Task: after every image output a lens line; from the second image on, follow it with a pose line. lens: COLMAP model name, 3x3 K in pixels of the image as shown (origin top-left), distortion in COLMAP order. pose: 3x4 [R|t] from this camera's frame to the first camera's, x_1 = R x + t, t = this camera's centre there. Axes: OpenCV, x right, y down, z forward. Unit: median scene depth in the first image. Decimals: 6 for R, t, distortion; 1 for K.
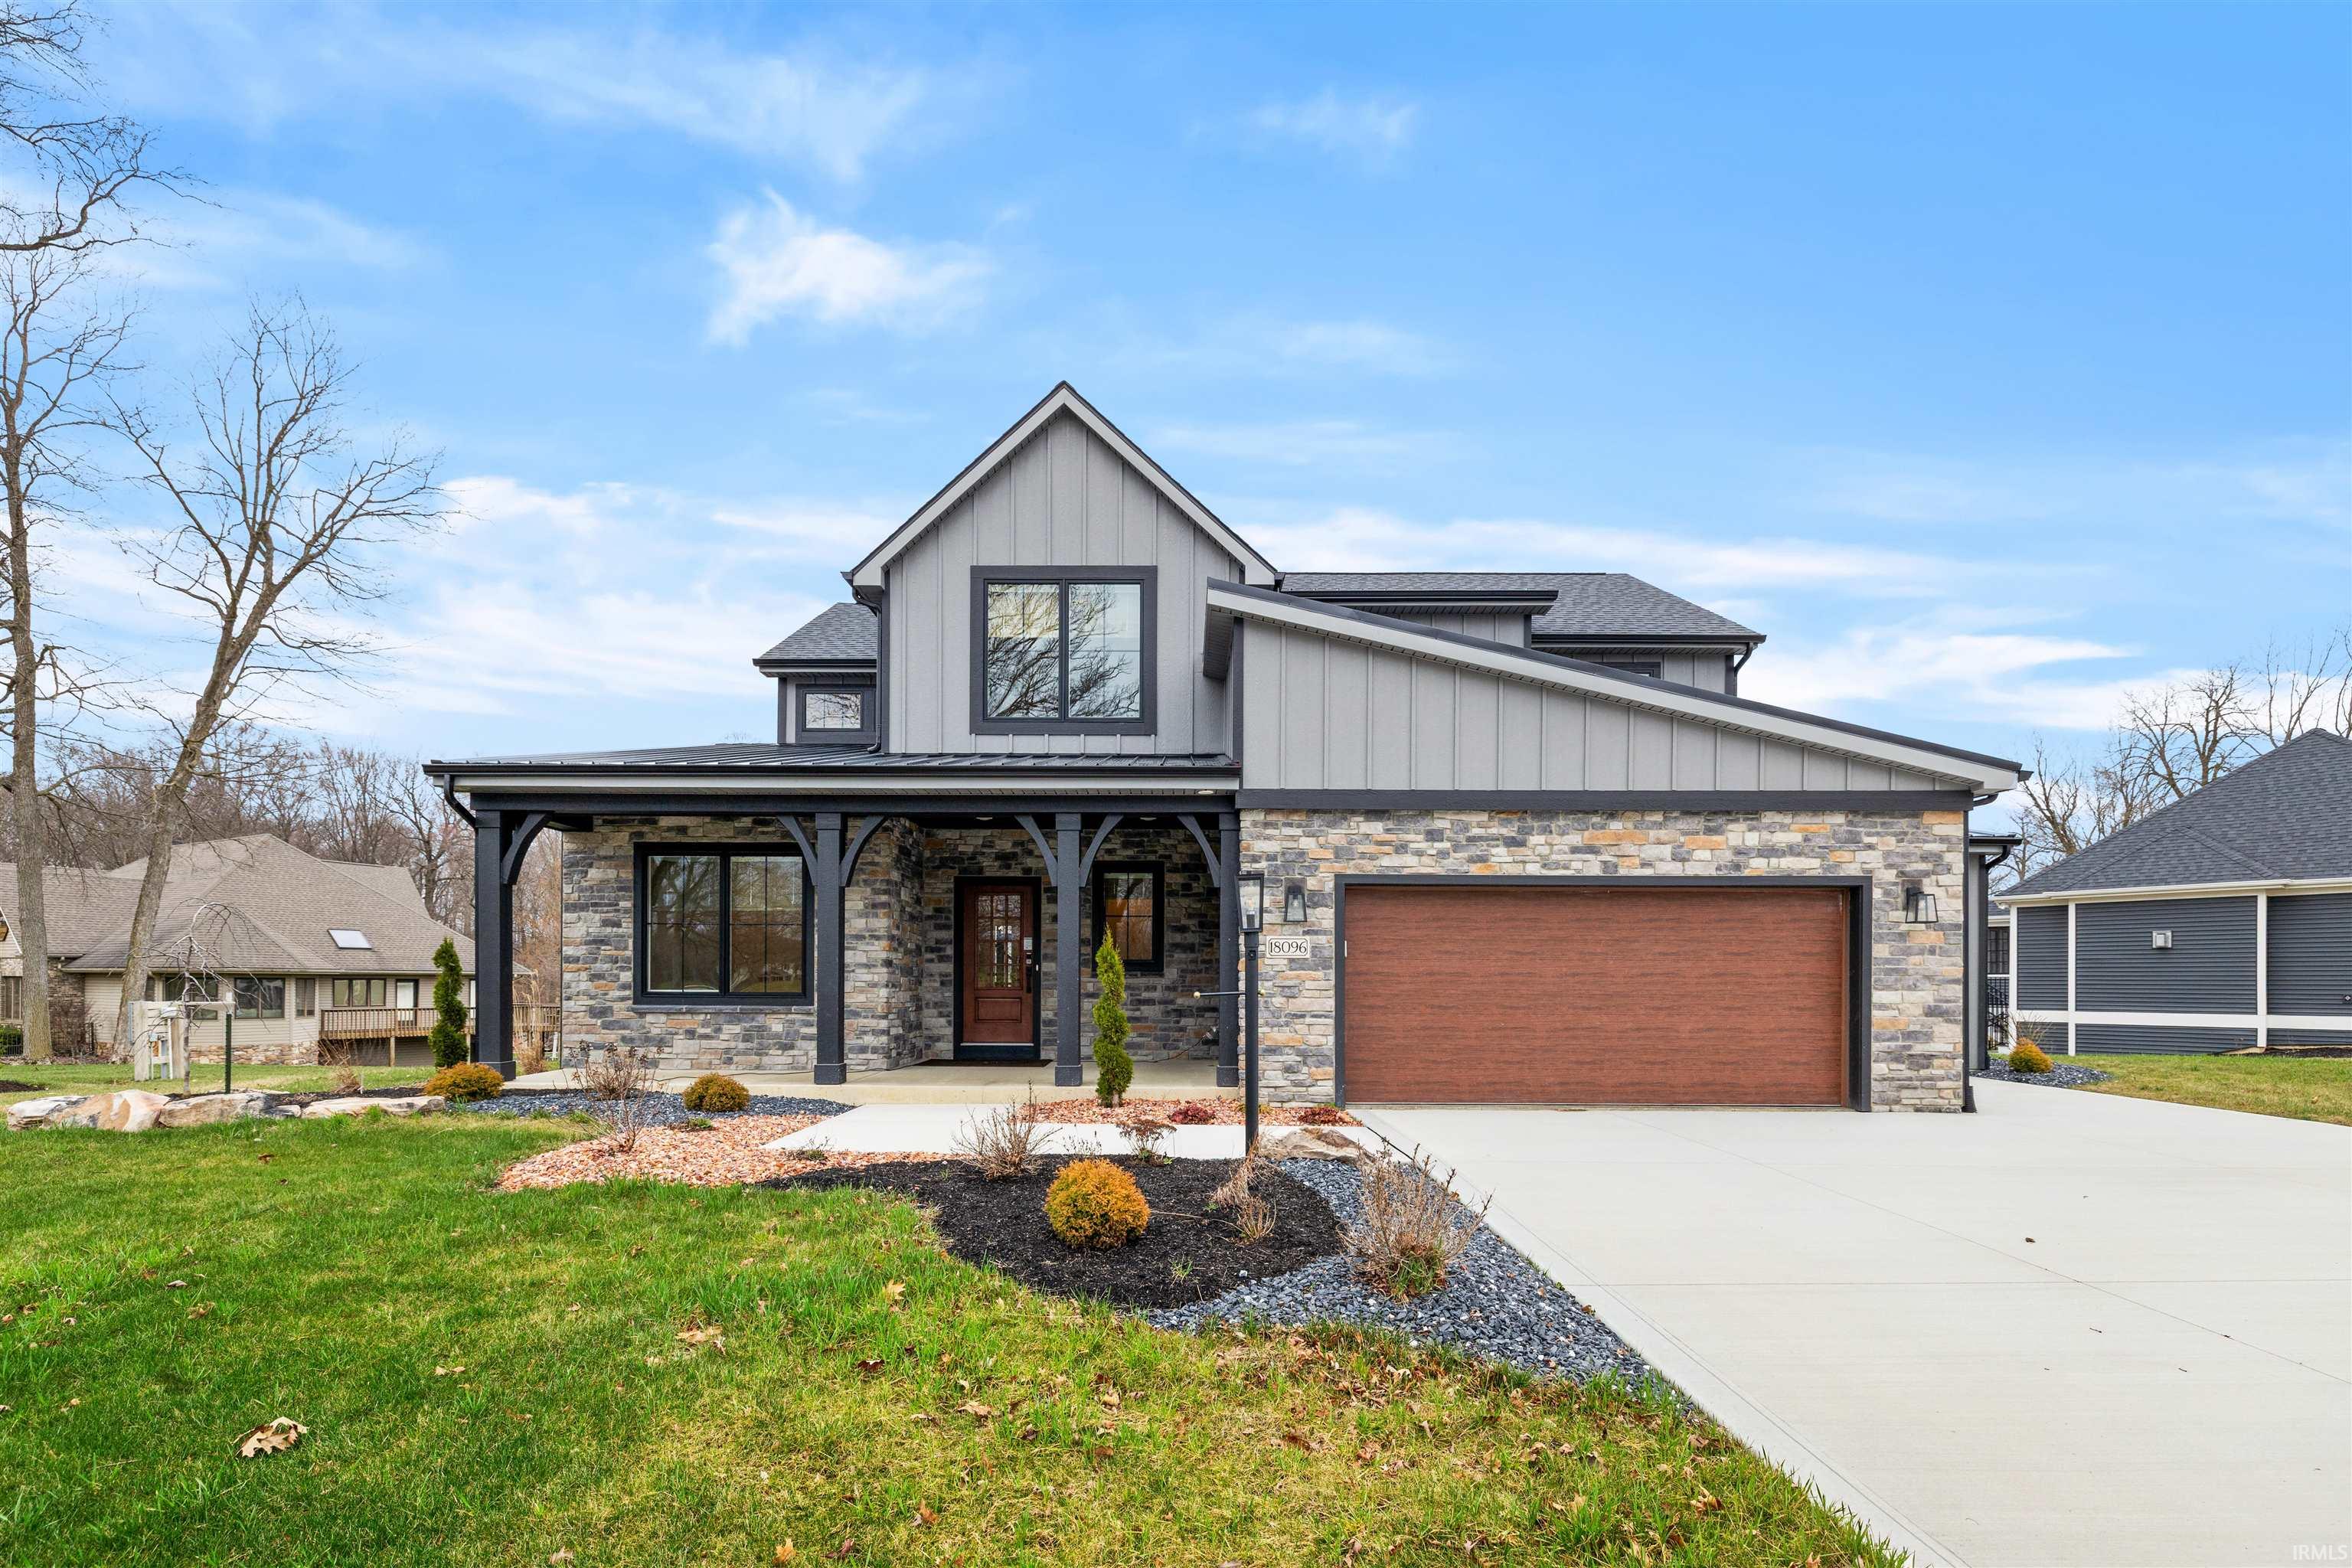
lens RADIAL K [[1008.7, 0, 1165.8], [0, 1008.7, 835.9], [0, 0, 1]] dist [-0.000883, -0.000237]
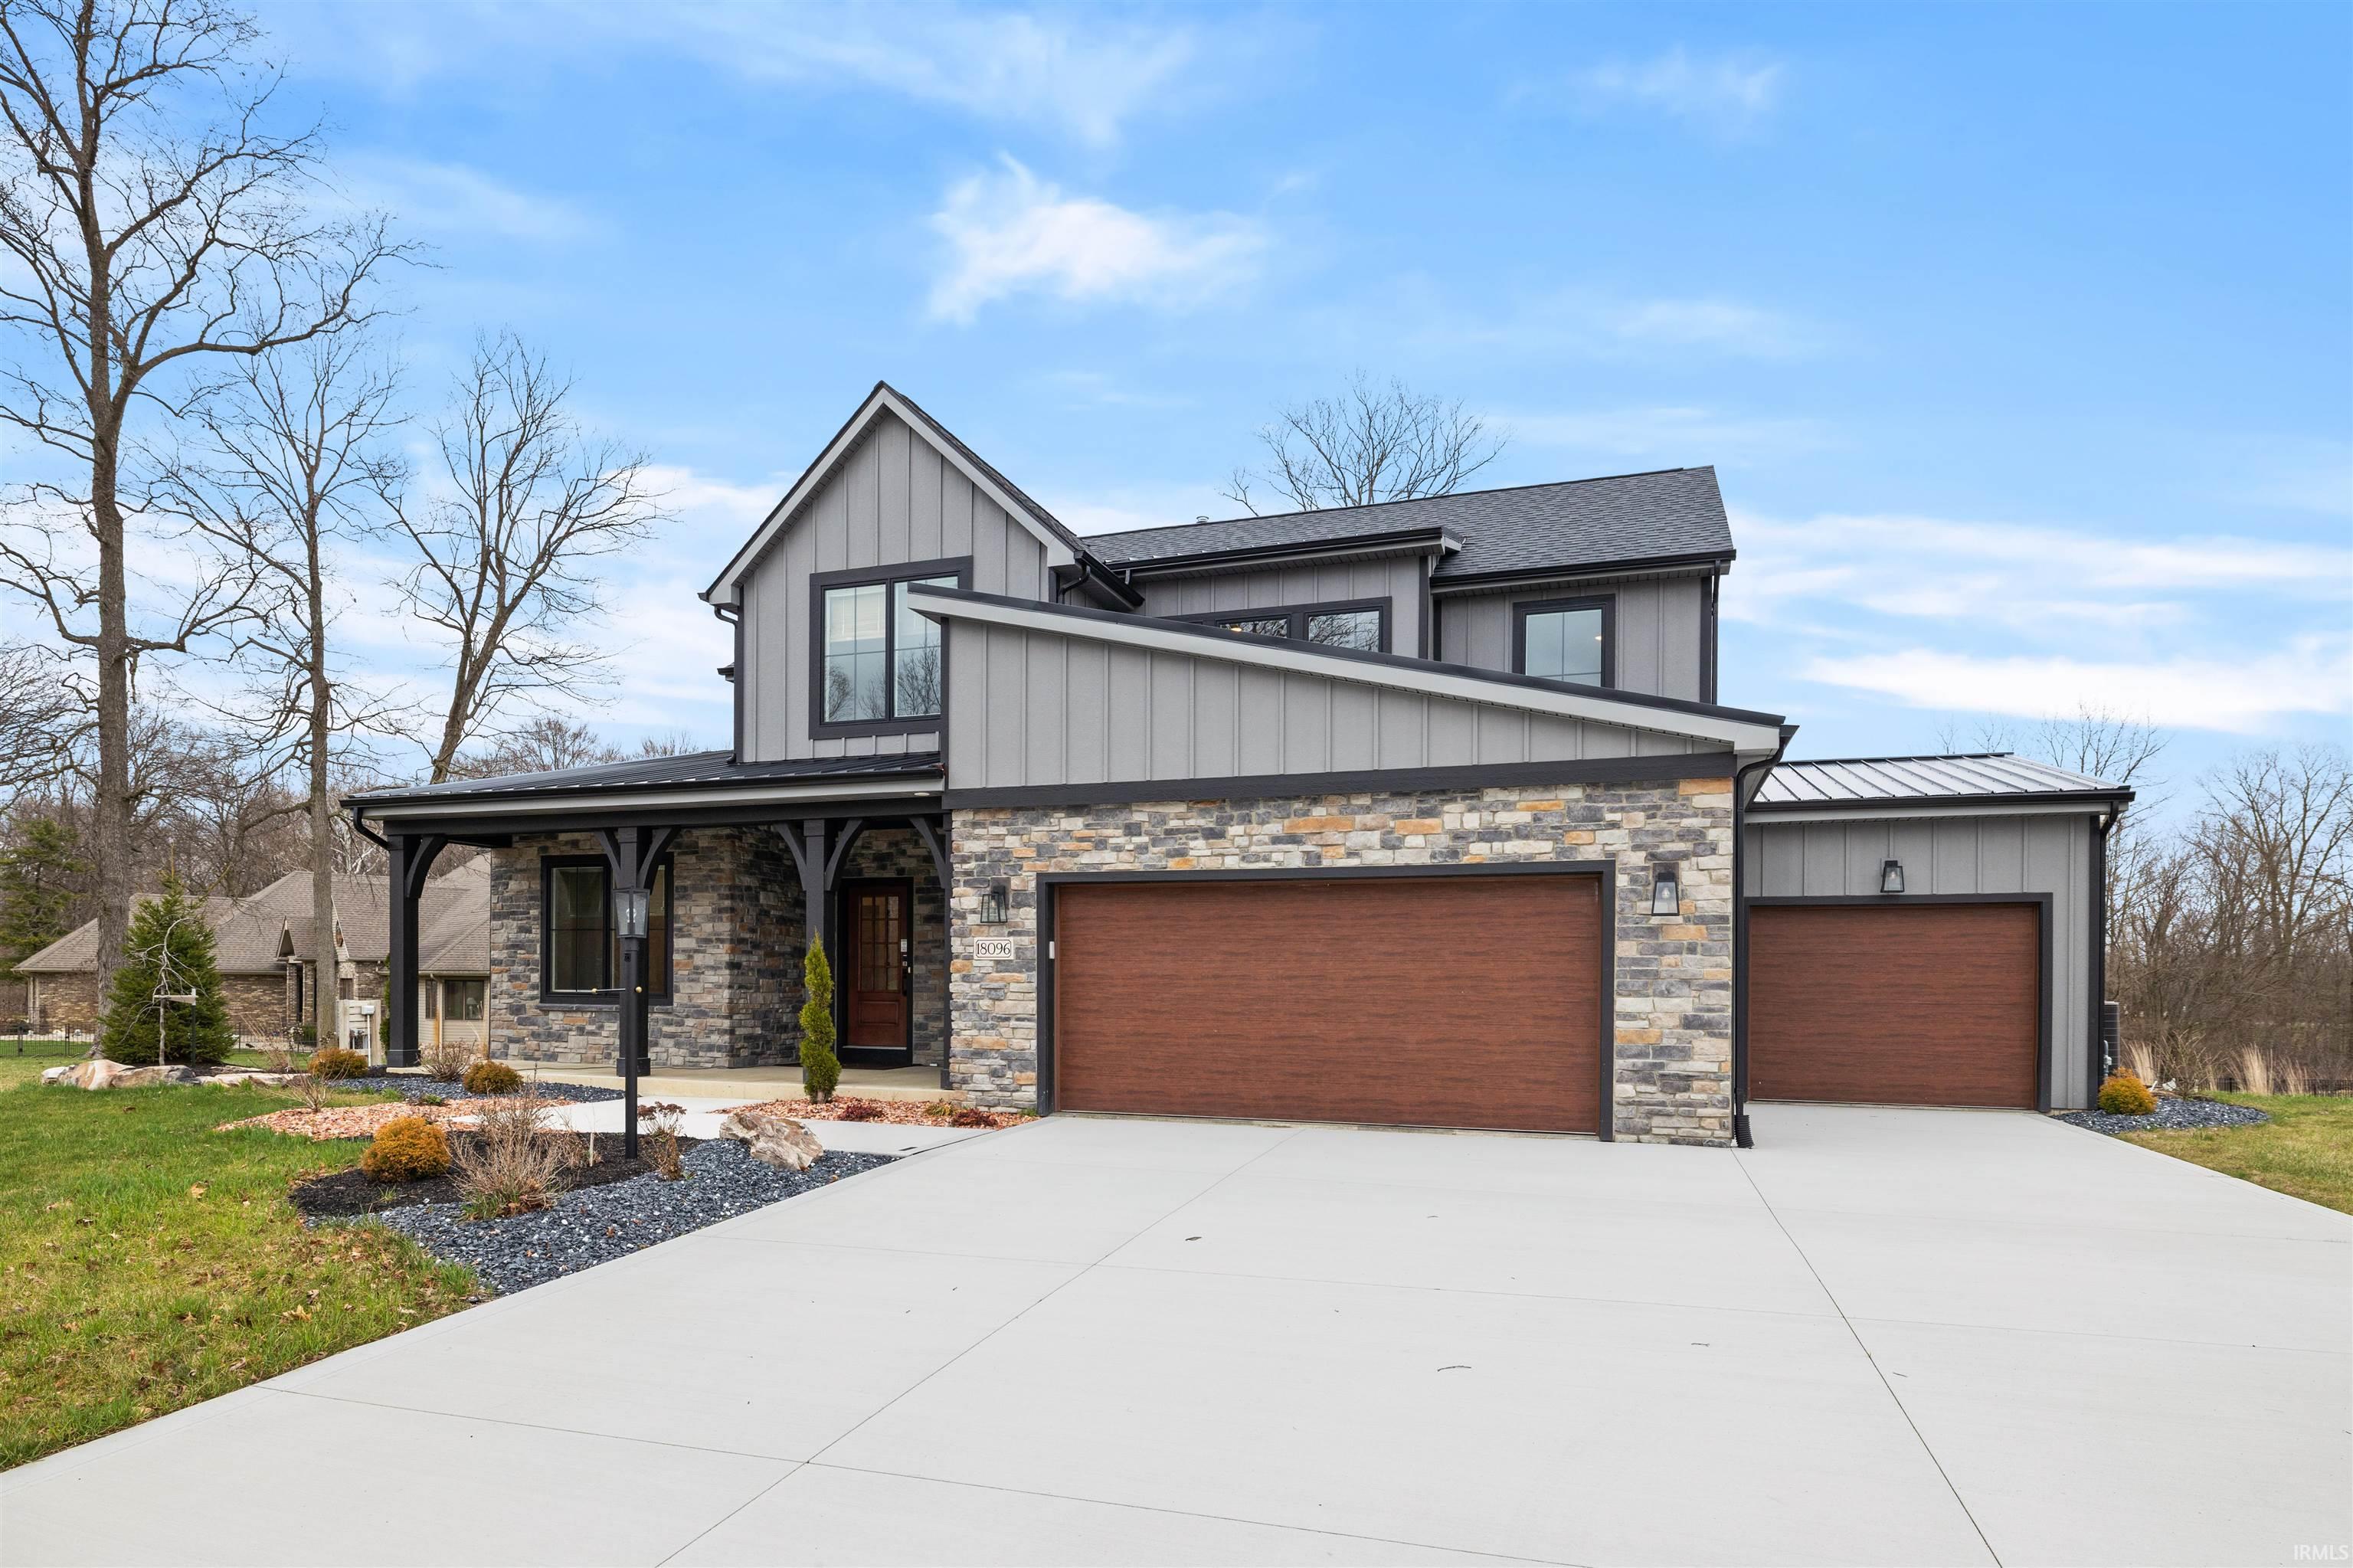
lens RADIAL K [[1269.1, 0, 1176.5], [0, 1269.1, 784.0], [0, 0, 1]] dist [-0.003665, -0.000092]
pose [[0.947085, -0.046502, -0.317598, 0.685207], [0.040993, 0.998871, -0.024011, -0.012733], [0.318356, 0.009721, 0.947922, -0.115831]]
